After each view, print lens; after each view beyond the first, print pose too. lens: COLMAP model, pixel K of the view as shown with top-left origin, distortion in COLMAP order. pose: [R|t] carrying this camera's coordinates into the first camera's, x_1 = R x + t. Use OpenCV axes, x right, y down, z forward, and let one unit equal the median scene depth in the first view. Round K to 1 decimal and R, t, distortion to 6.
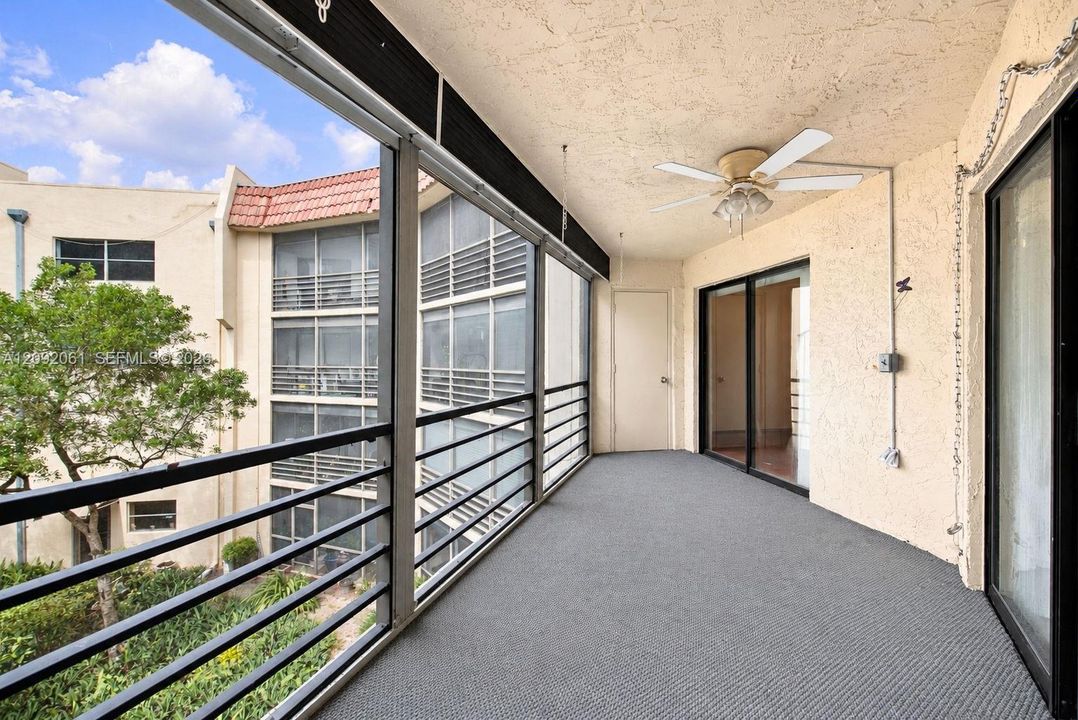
lens RADIAL K [[433.5, 0, 540.1], [0, 433.5, 354.9], [0, 0, 1]] dist [-0.000998, -0.000342]
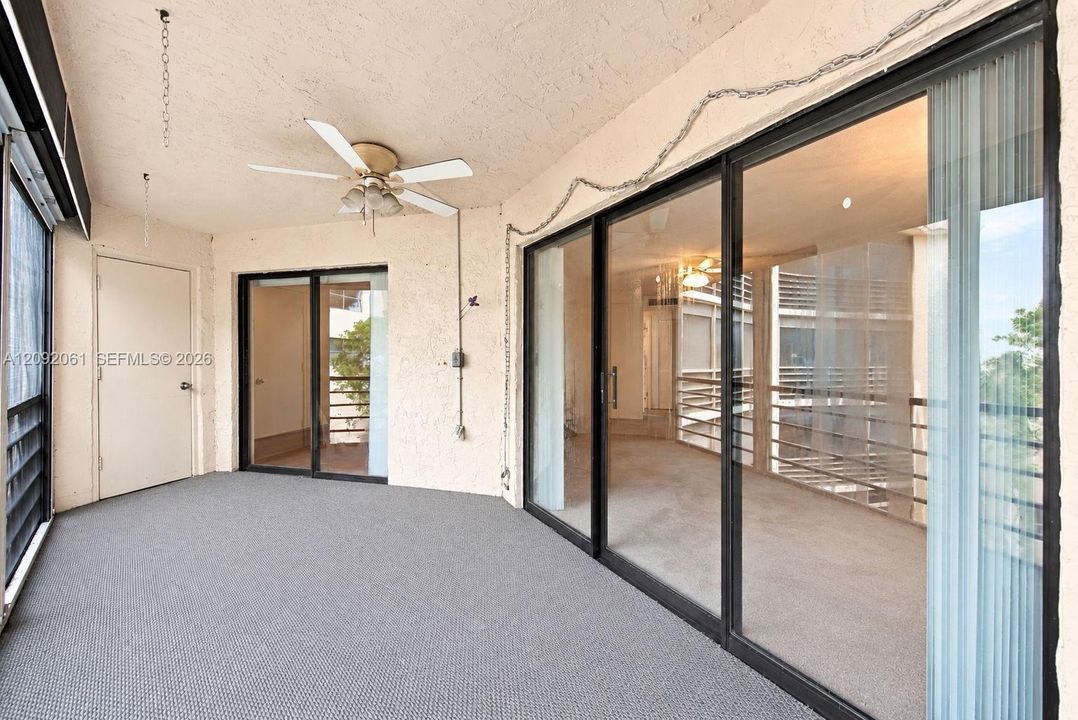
lens RADIAL K [[447.6, 0, 539.0], [0, 447.6, 360.0], [0, 0, 1]] dist [0.000510, -0.000026]
pose [[0.448890, -0.011151, 0.893517, -0.186543], [-0.002043, 0.999907, 0.013505, 0.000047], [-0.893585, -0.007888, 0.448826, 0.121312]]
